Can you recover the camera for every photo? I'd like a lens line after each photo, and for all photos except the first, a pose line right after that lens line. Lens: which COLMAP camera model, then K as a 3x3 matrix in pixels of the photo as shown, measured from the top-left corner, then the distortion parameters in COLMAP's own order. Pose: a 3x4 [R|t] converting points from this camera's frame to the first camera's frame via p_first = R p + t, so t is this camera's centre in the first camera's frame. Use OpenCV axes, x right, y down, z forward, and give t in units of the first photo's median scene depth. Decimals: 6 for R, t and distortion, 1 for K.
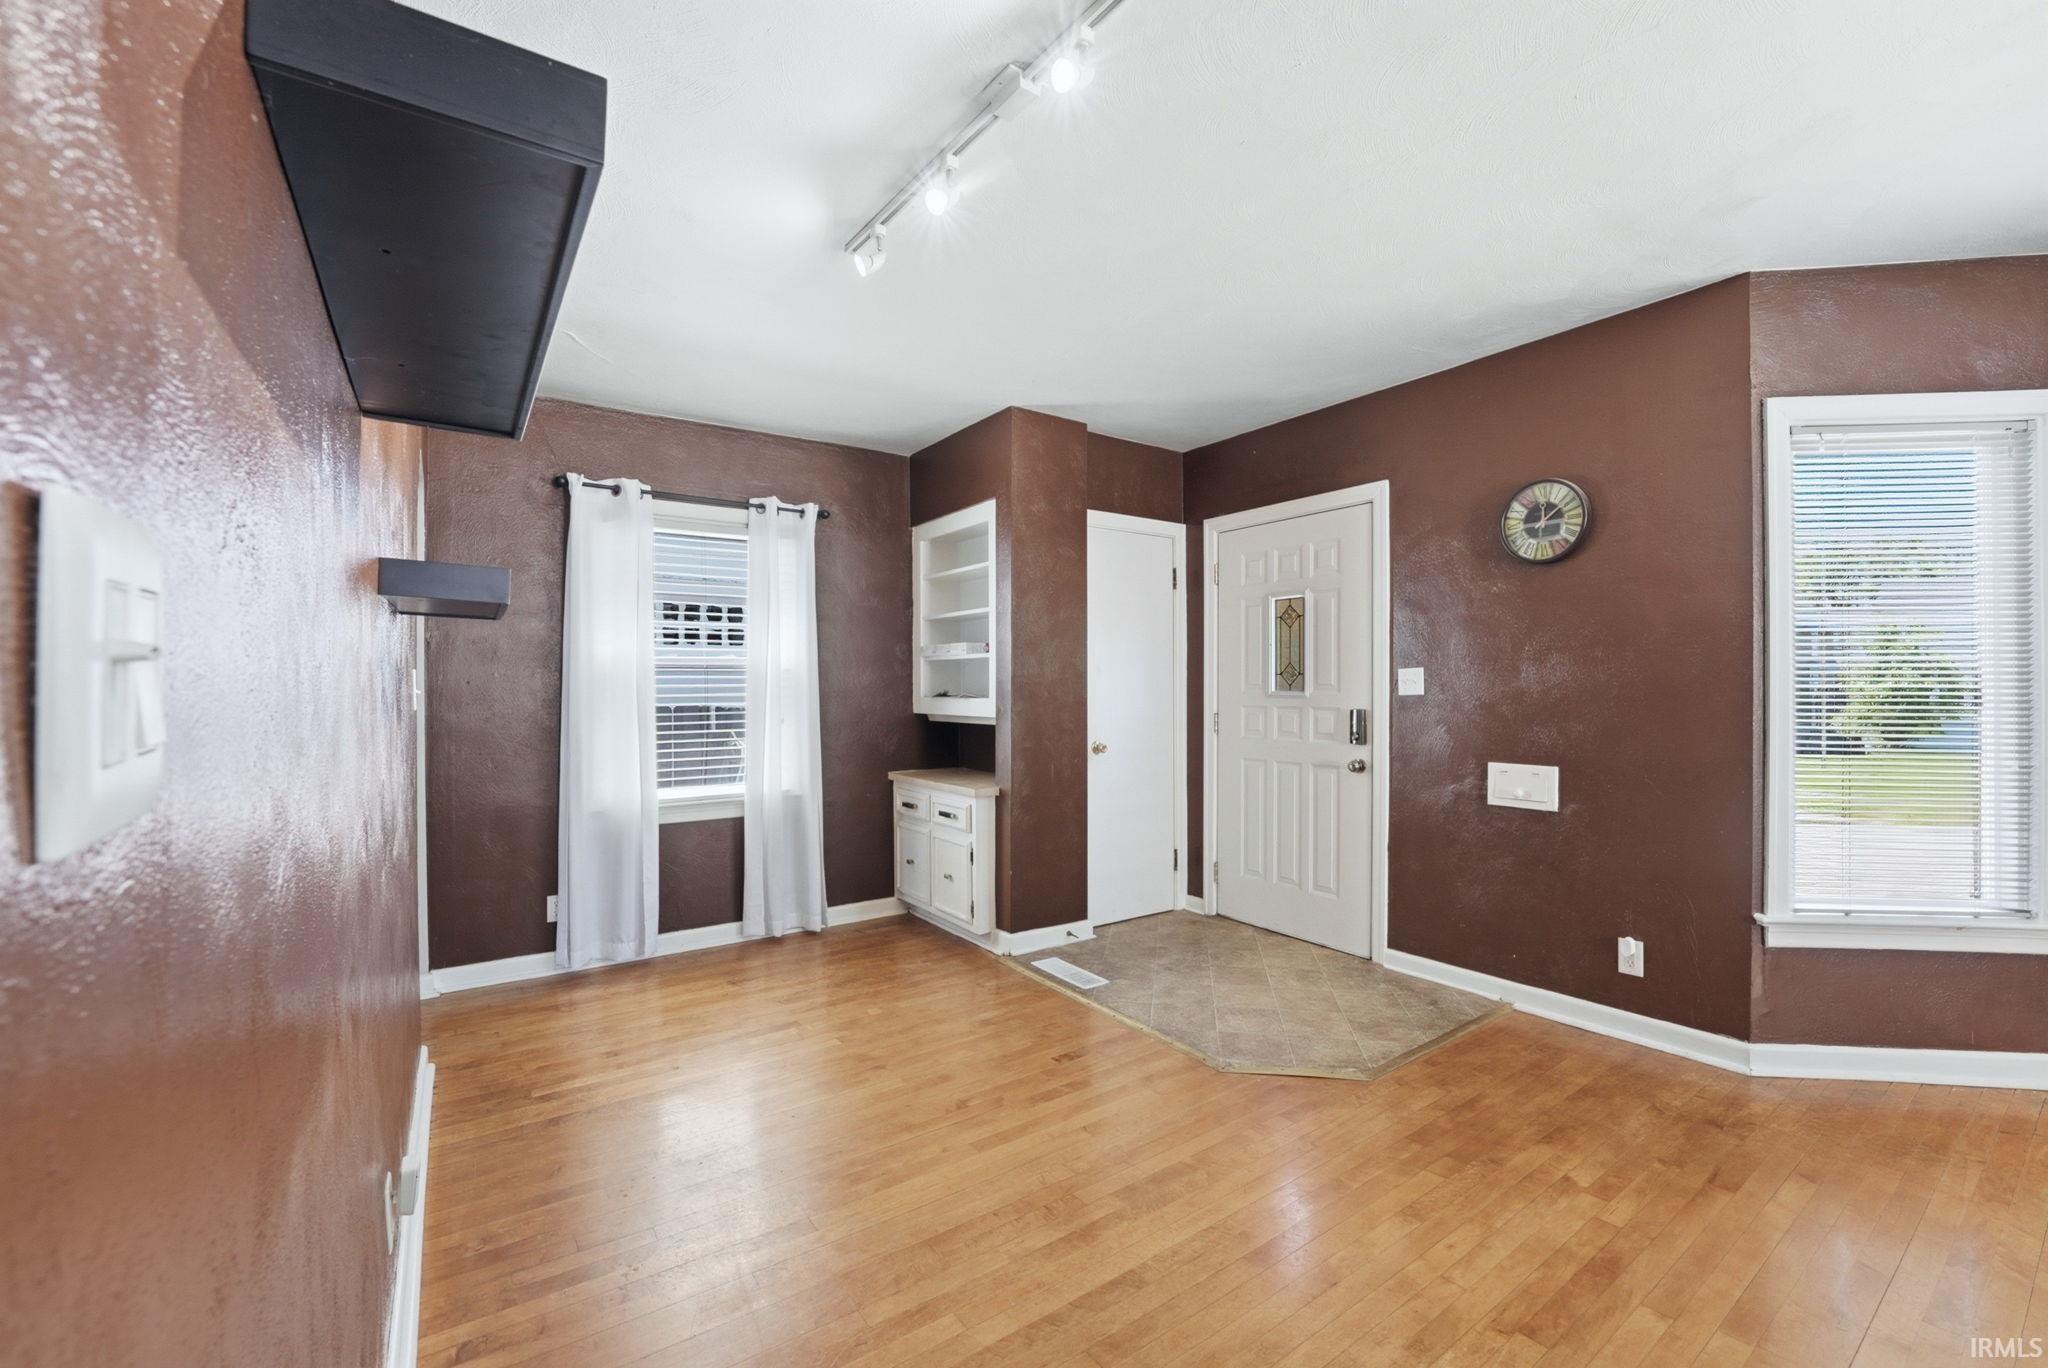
lens RADIAL K [[843.9, 0, 1046.0], [0, 843.9, 682.9], [0, 0, 1]] dist [-0.026236, 0.001664]
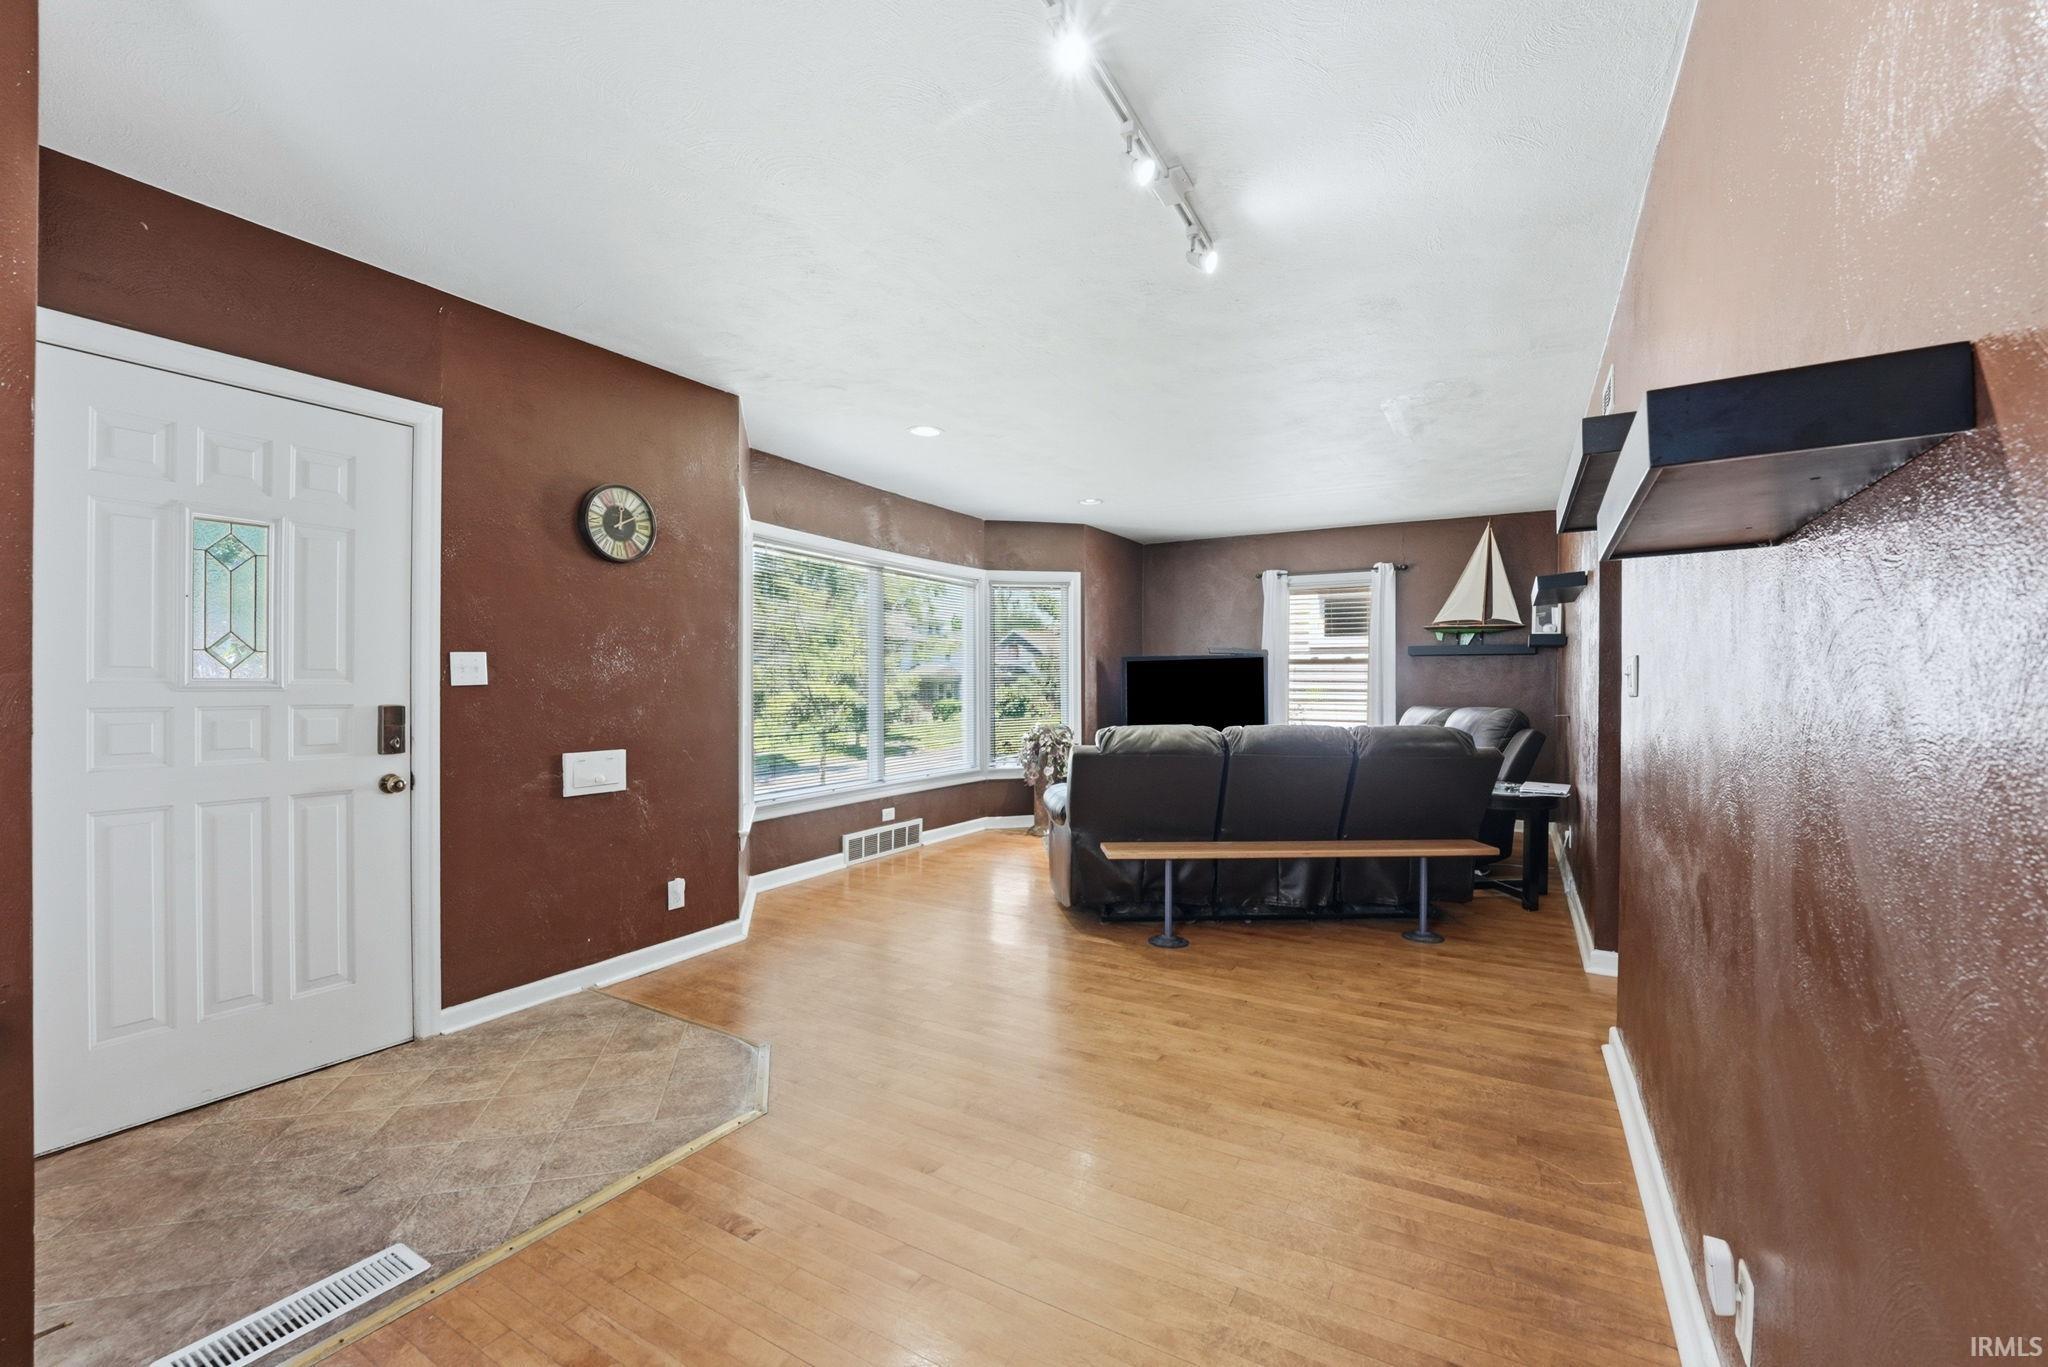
lens RADIAL K [[843.9, 0, 1012.0], [0, 843.9, 683.5], [0, 0, 1]] dist [-0.026236, 0.001664]
pose [[-0.404894, 0.001866, 0.914362, -0.528846], [-0.007221, 0.999960, -0.005238, 0.013490], [-0.914335, -0.008723, -0.404864, 0.853030]]
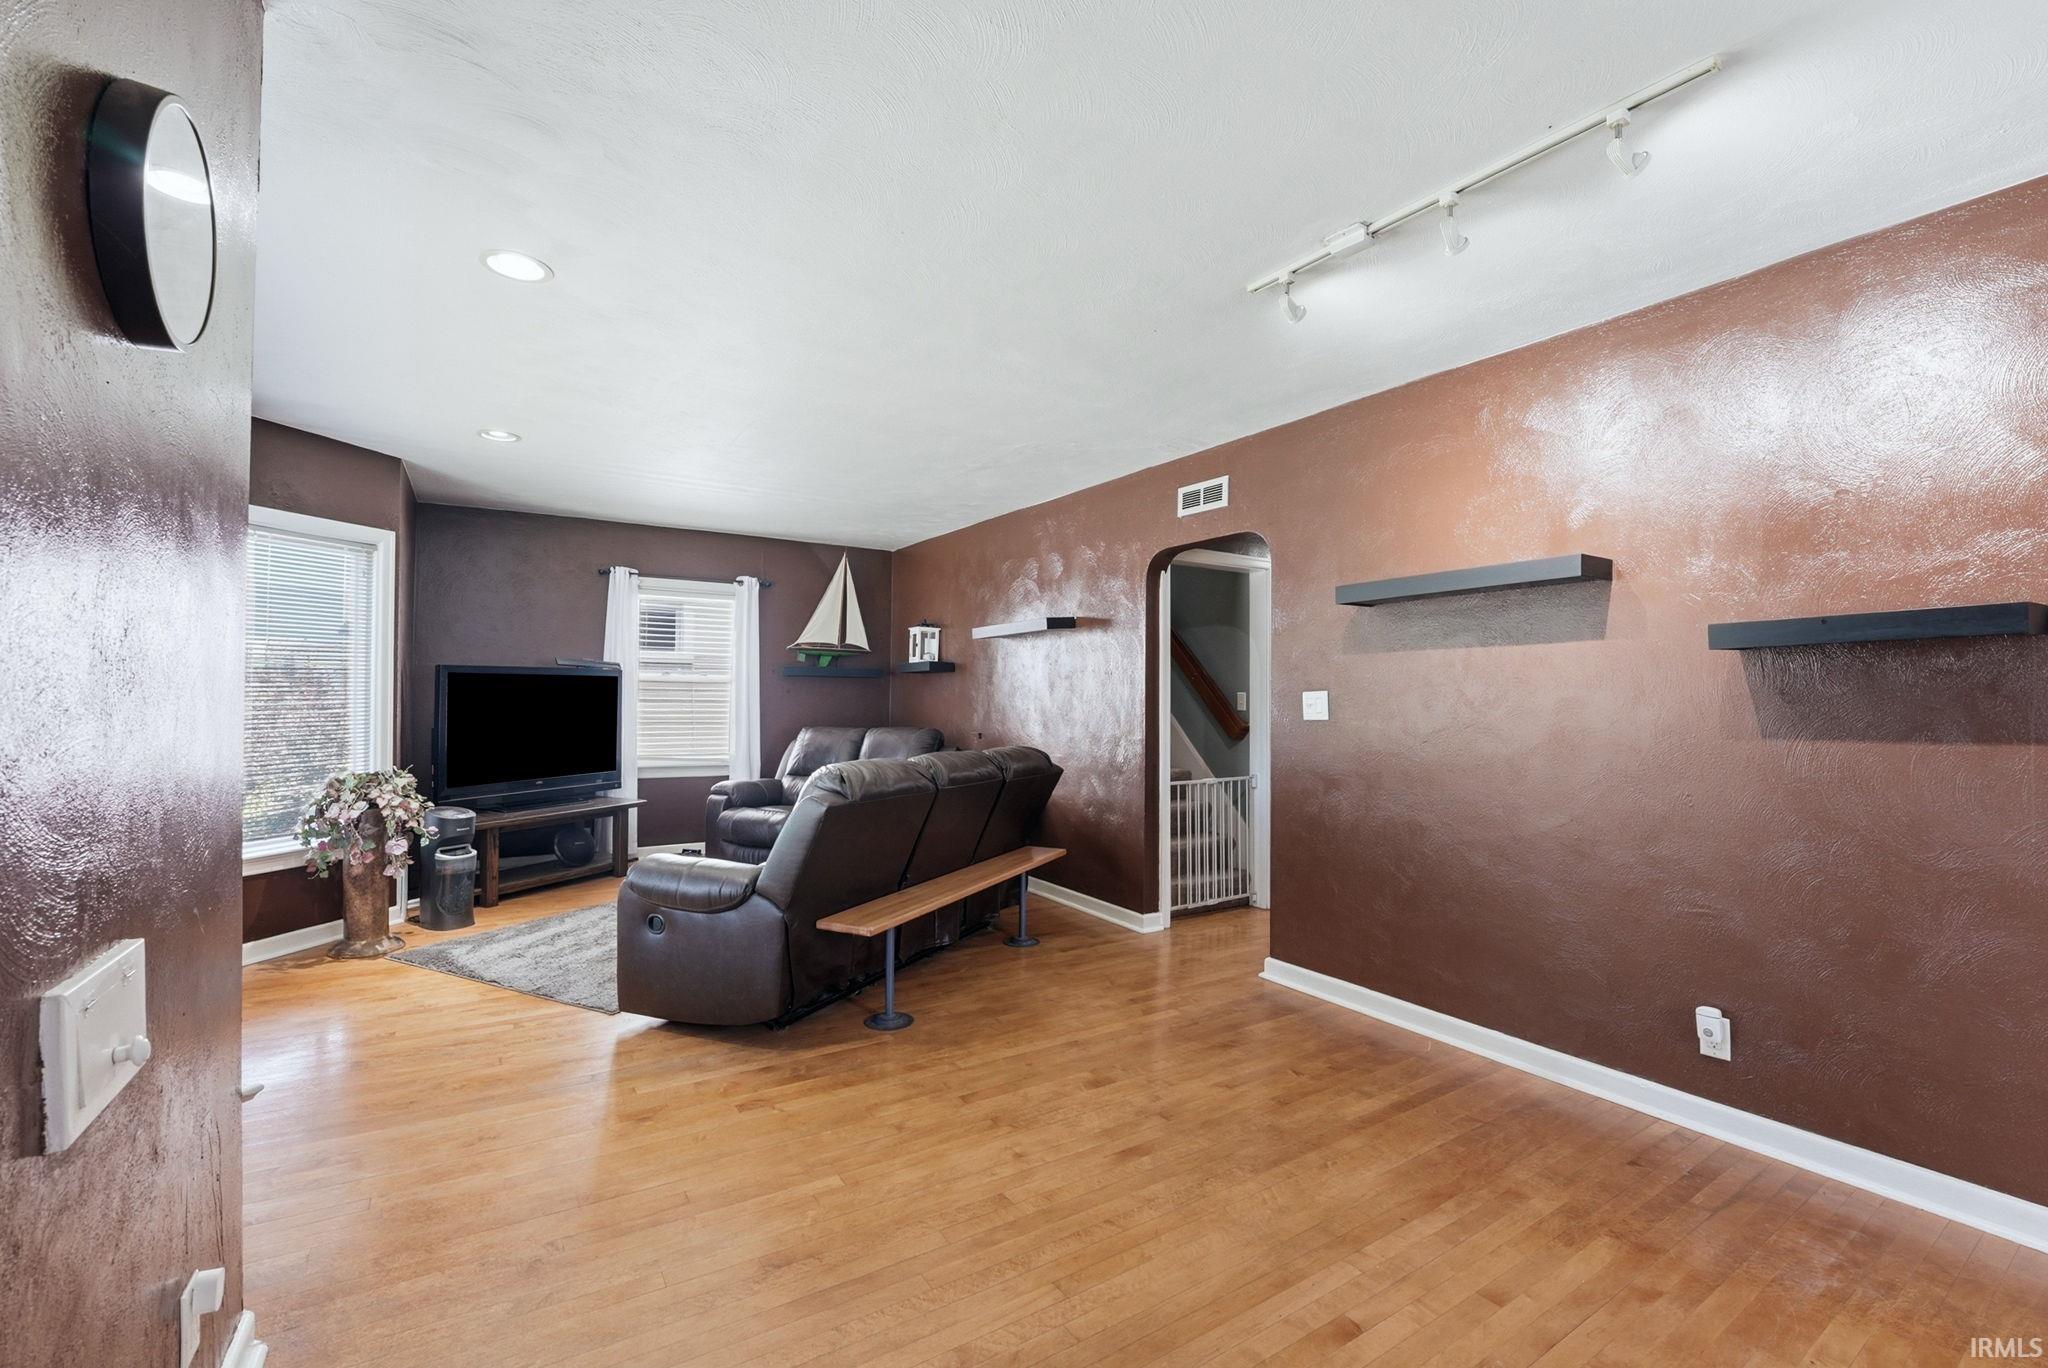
lens RADIAL K [[871.3, 0, 1042.7], [0, 871.3, 689.6], [0, 0, 1]] dist [-0.029108, -0.000568]
pose [[-0.999428, -0.003219, 0.033651, 0.193816], [-0.003990, 0.999731, -0.022864, 0.005451], [-0.033568, -0.022986, -0.999172, 1.158397]]
